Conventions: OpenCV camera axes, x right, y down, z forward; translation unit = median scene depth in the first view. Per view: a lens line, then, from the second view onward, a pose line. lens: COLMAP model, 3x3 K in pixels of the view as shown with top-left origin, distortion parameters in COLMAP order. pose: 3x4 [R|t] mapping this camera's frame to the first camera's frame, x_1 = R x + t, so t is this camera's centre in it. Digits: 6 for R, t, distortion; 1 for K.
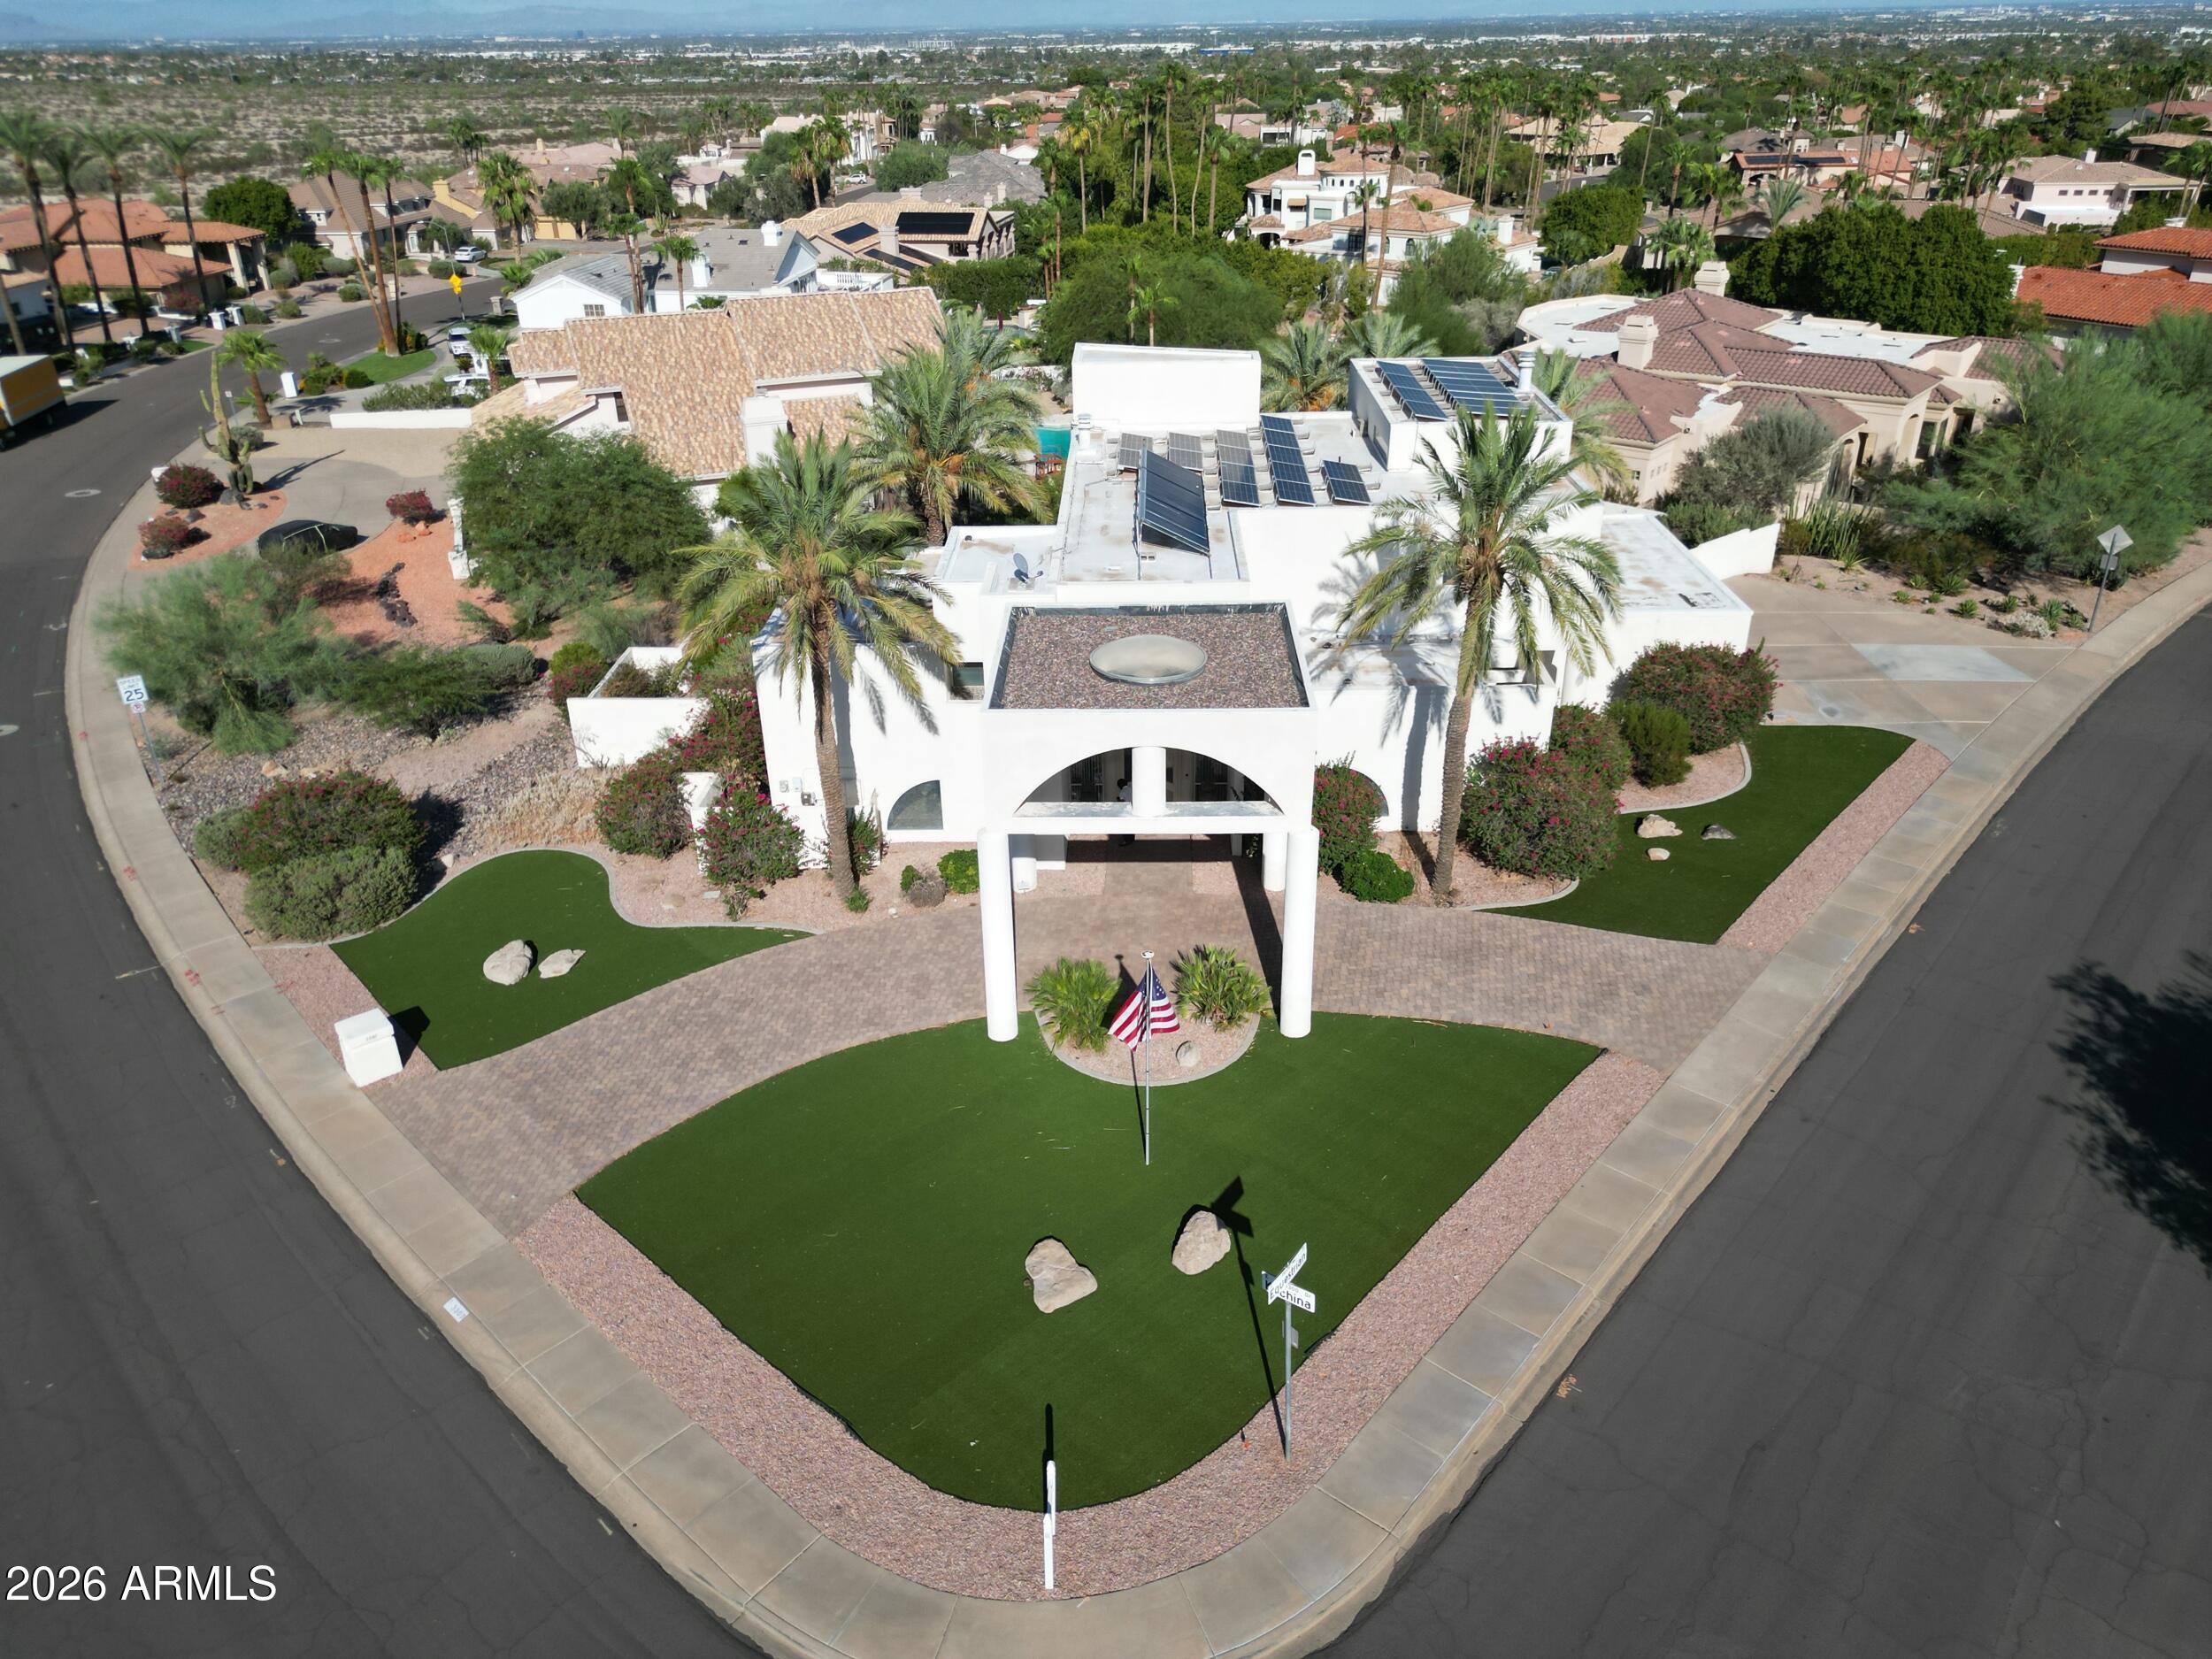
lens RADIAL K [[1564.4, 0, 1097.9], [0, 1564.4, 843.5], [0, 0, 1]] dist [0.033955, -0.019775]
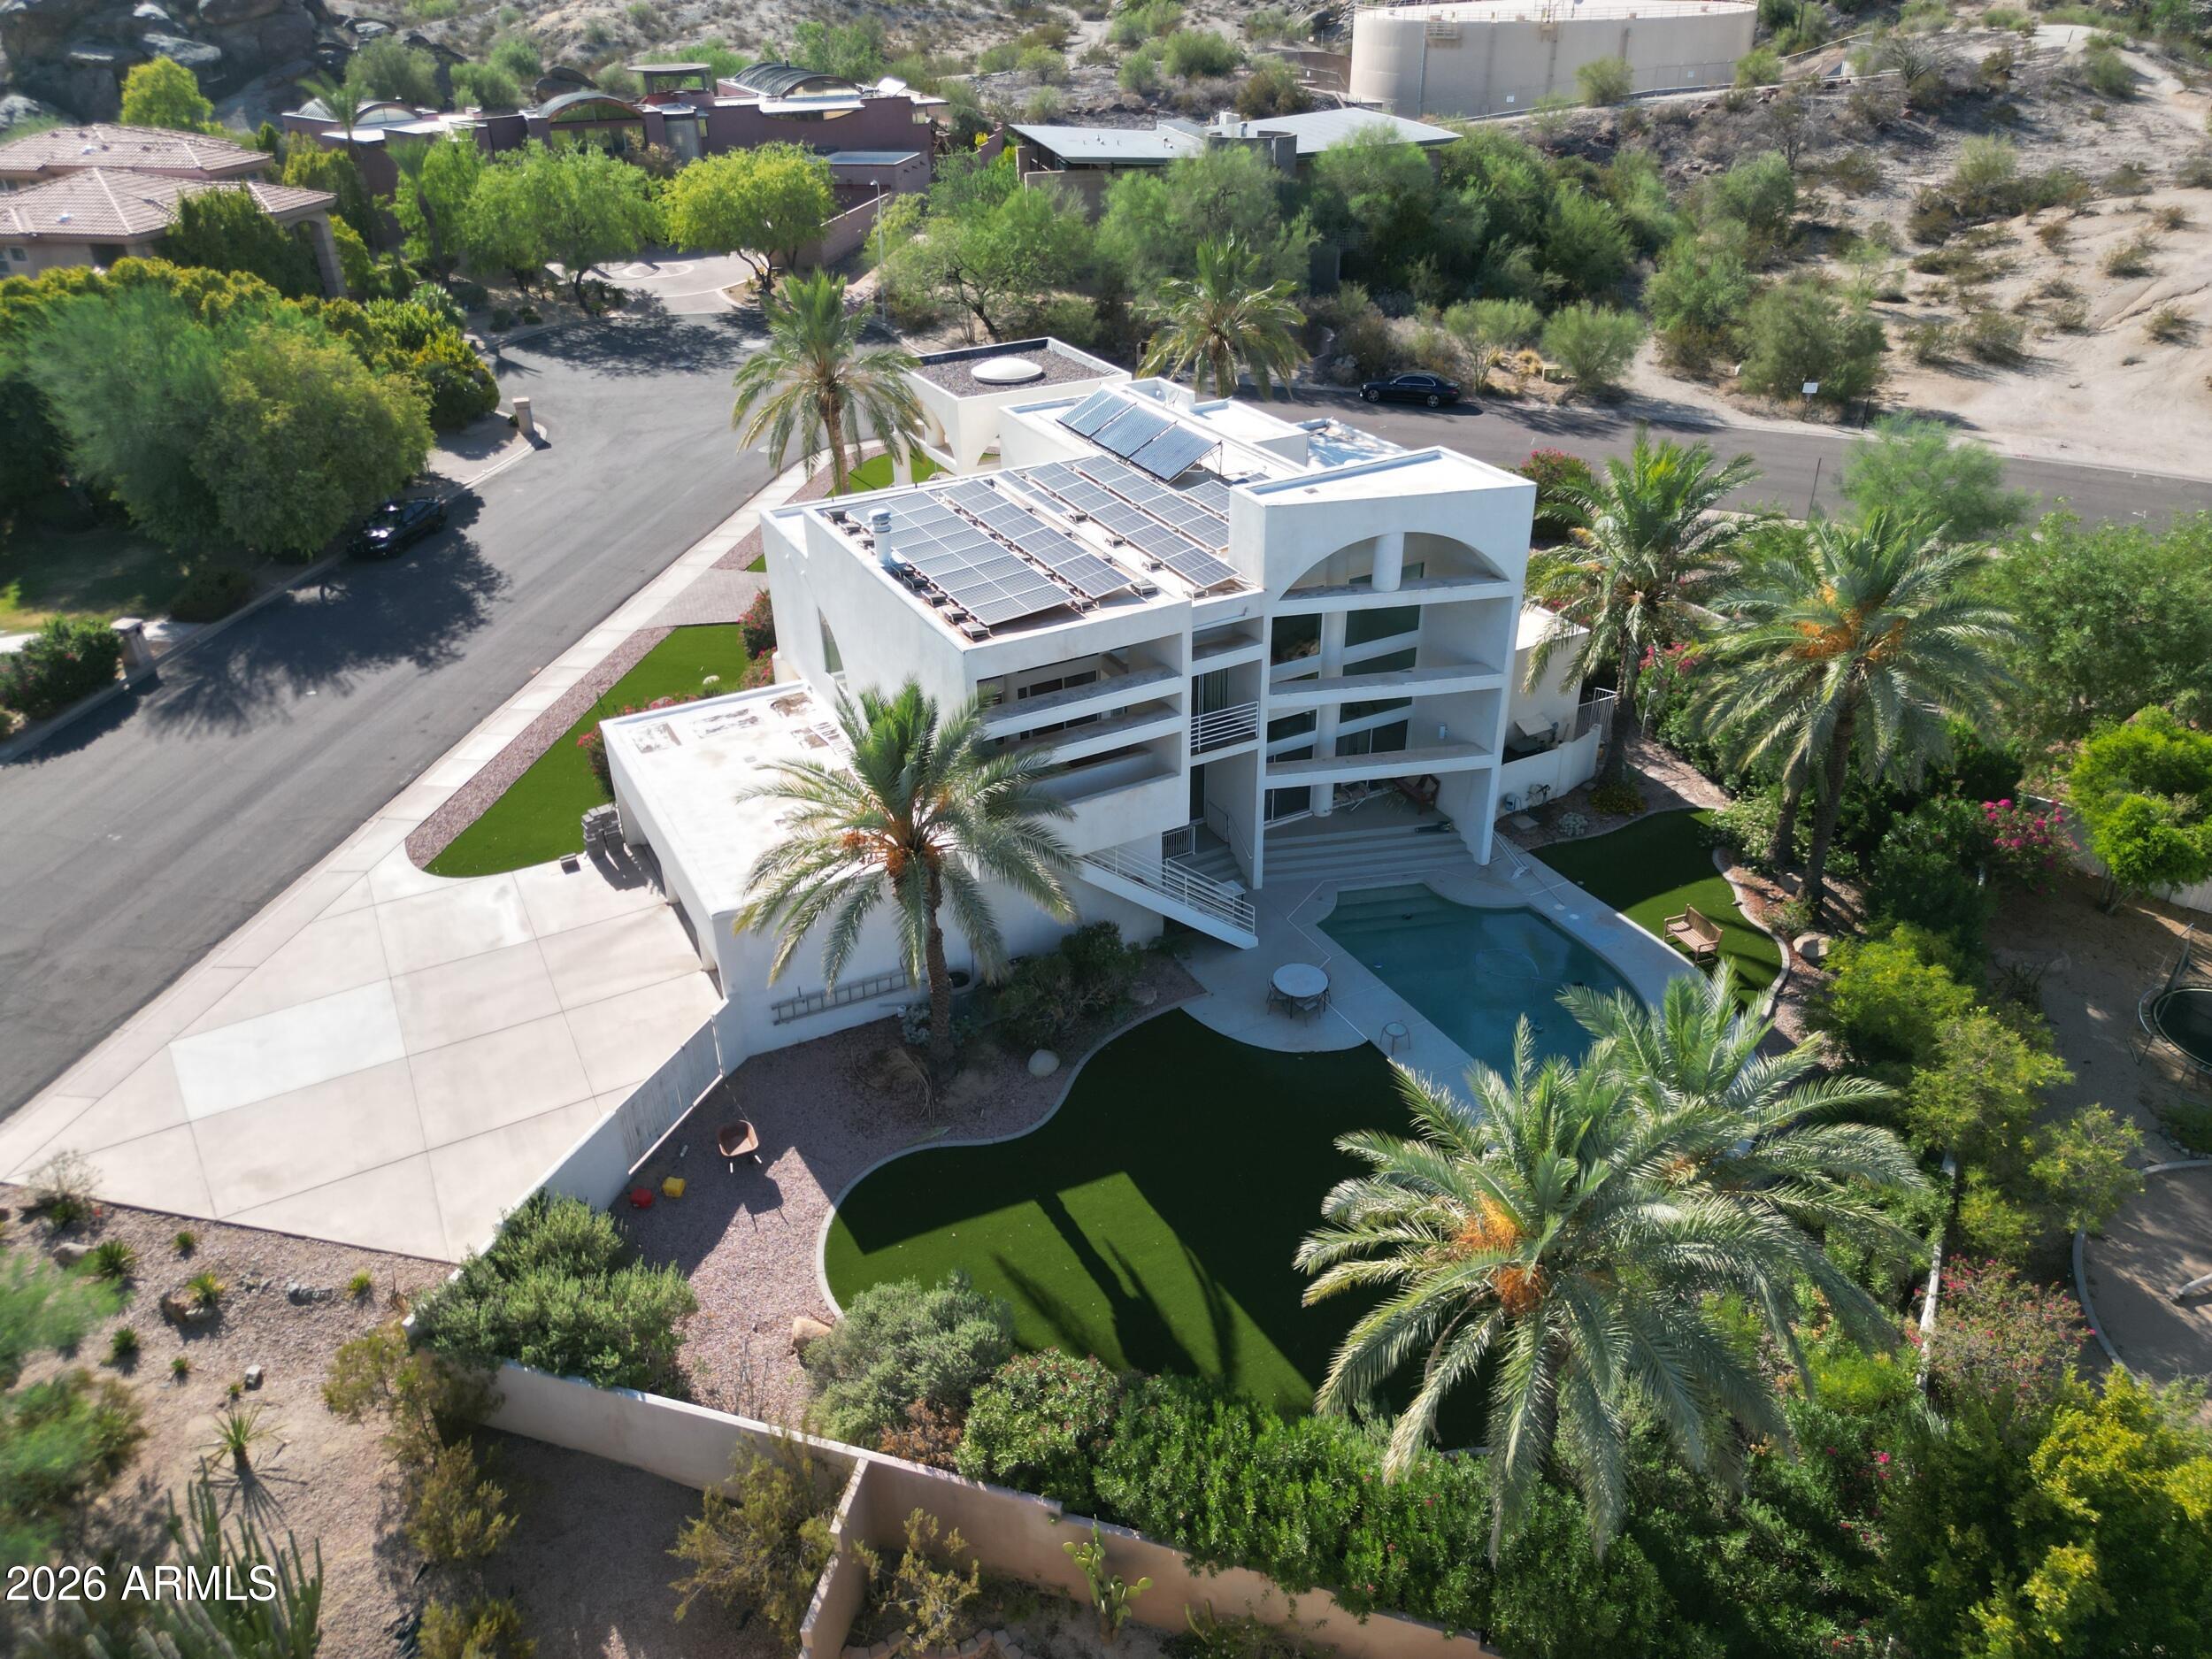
lens RADIAL K [[1564.4, 0, 1106.6], [0, 1564.4, 832.3], [0, 0, 1]] dist [0.033955, -0.019775]
pose [[-0.874979, 0.271525, -0.400856, 0.613742], [-0.191049, 0.567126, 0.801167, -0.987715], [0.444873, 0.777588, -0.444348, 1.788148]]
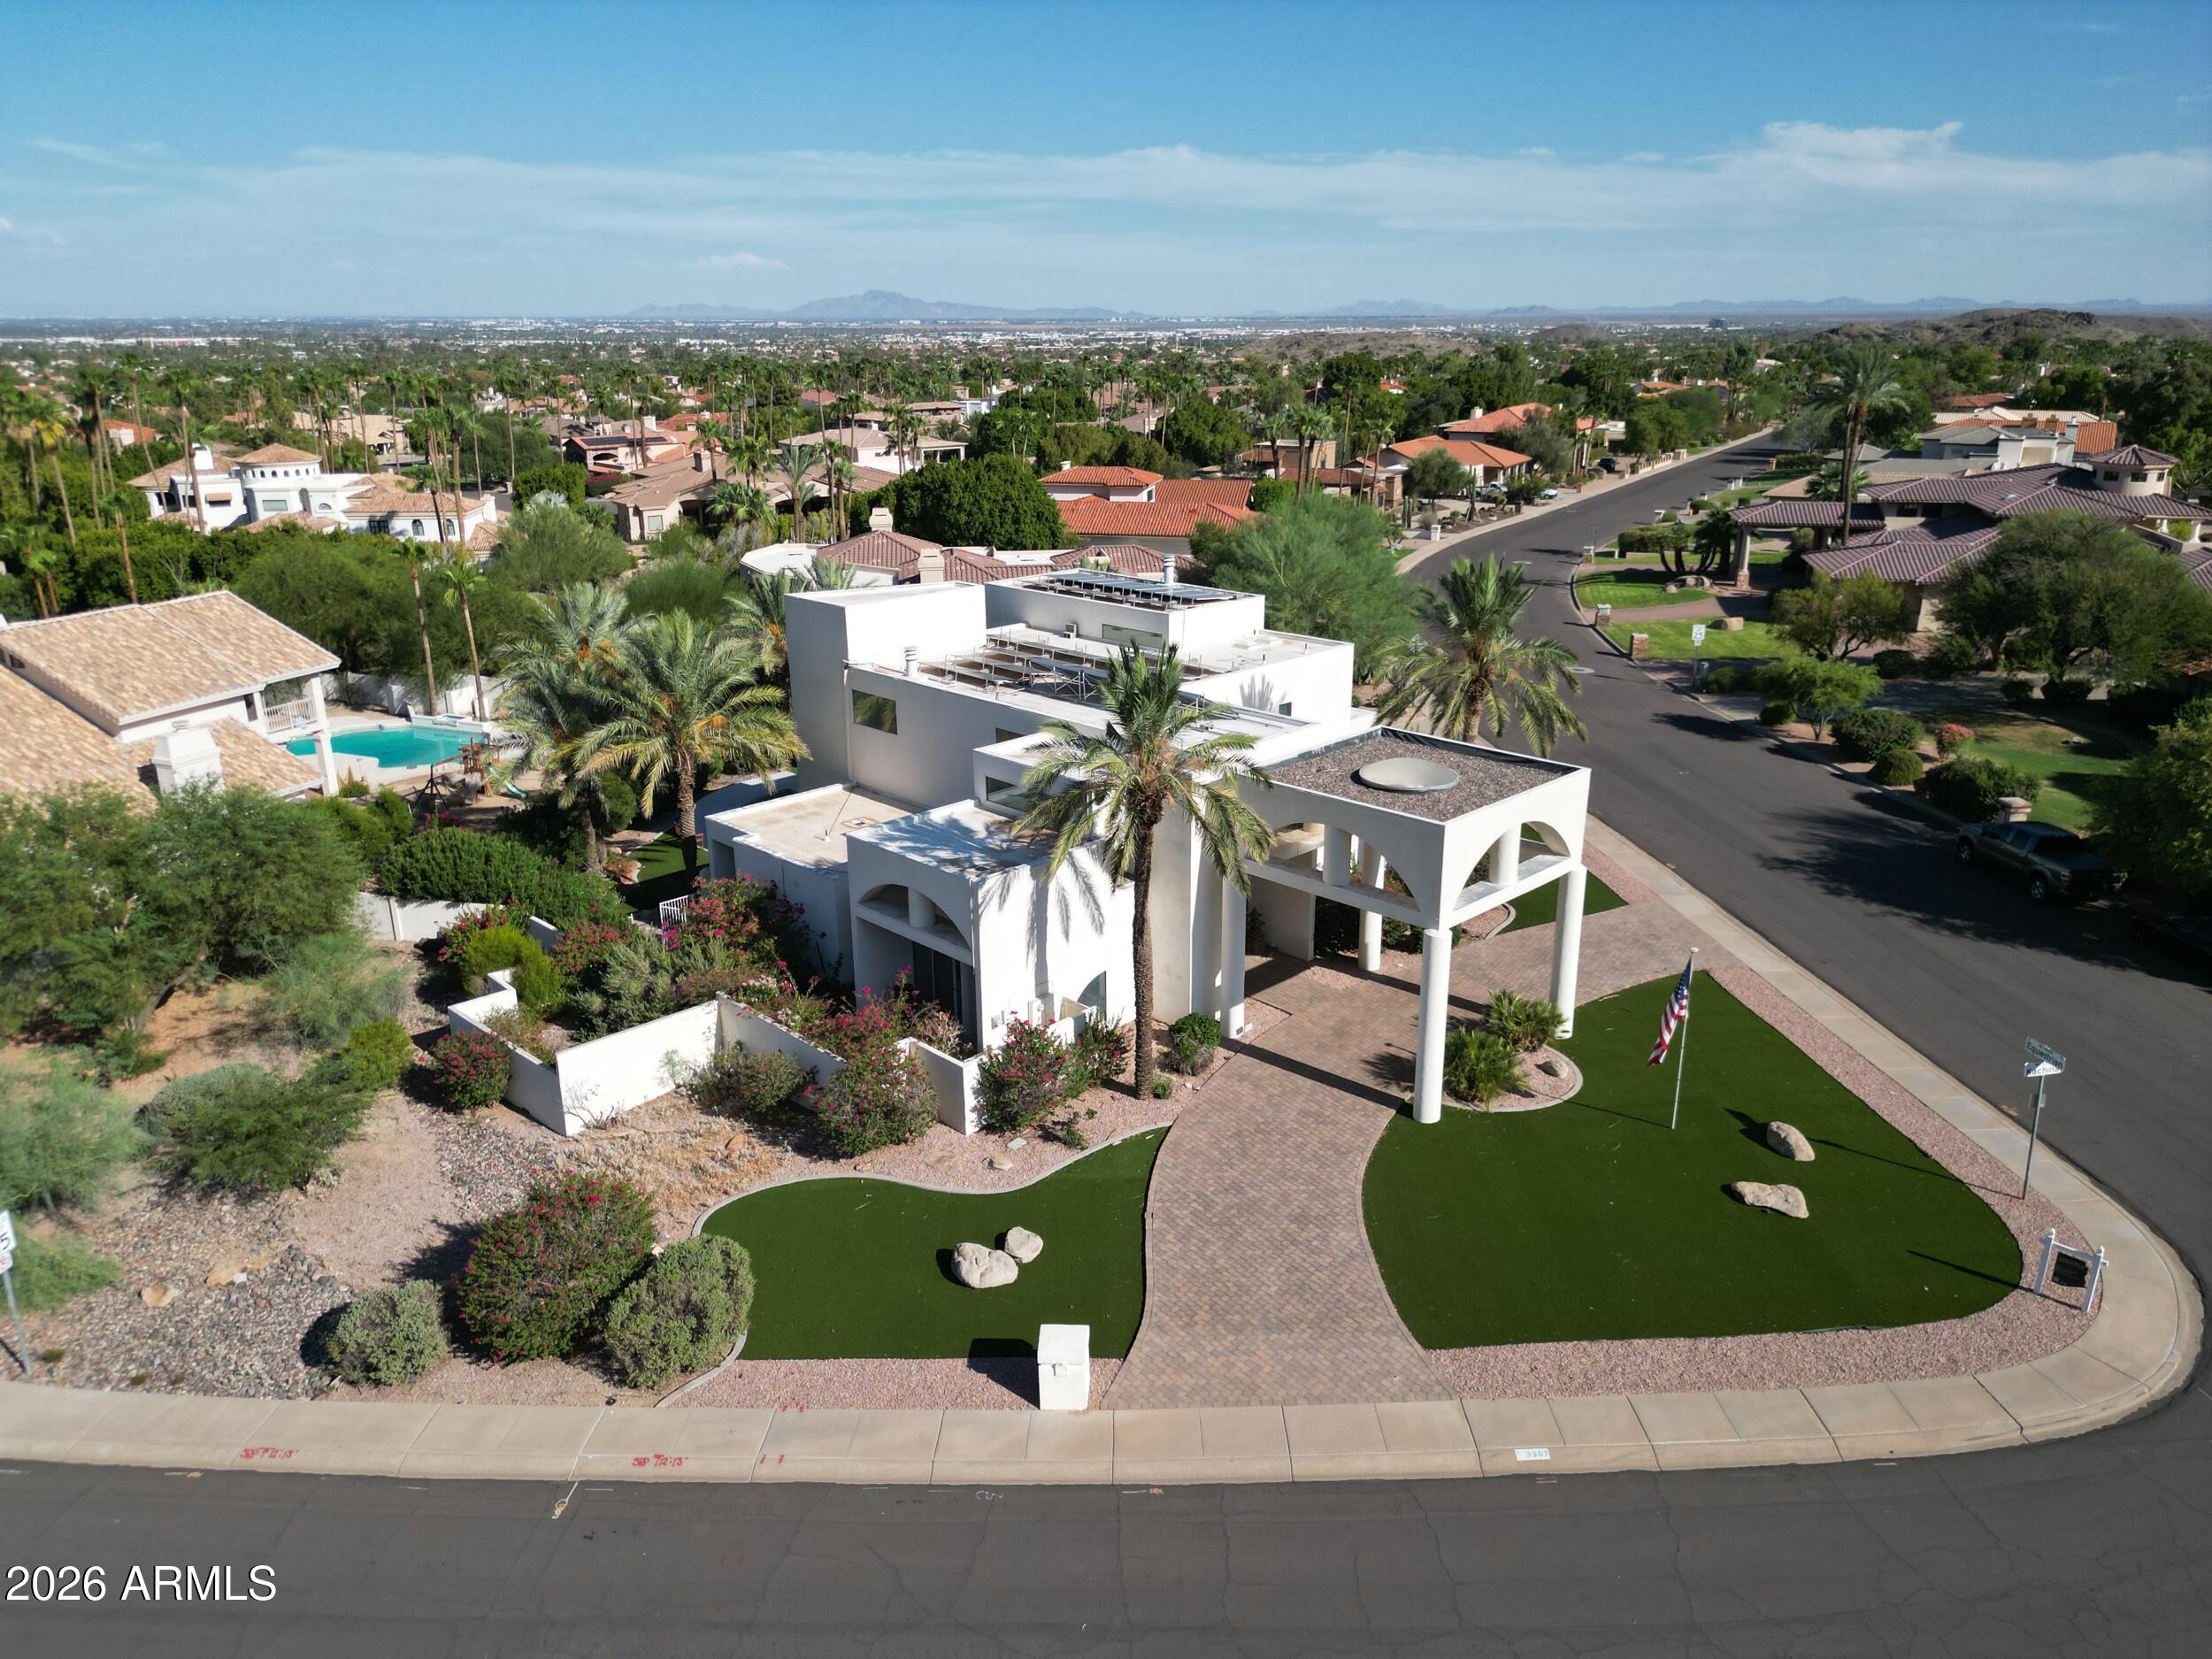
lens RADIAL K [[1564.4, 0, 1144.3], [0, 1564.4, 808.5], [0, 0, 1]] dist [0.033955, -0.019775]
pose [[0.685425, -0.205236, 0.698620, -0.798945], [0.329470, 0.943035, -0.046209, -0.088232], [-0.649339, 0.261847, 0.713999, 0.217514]]
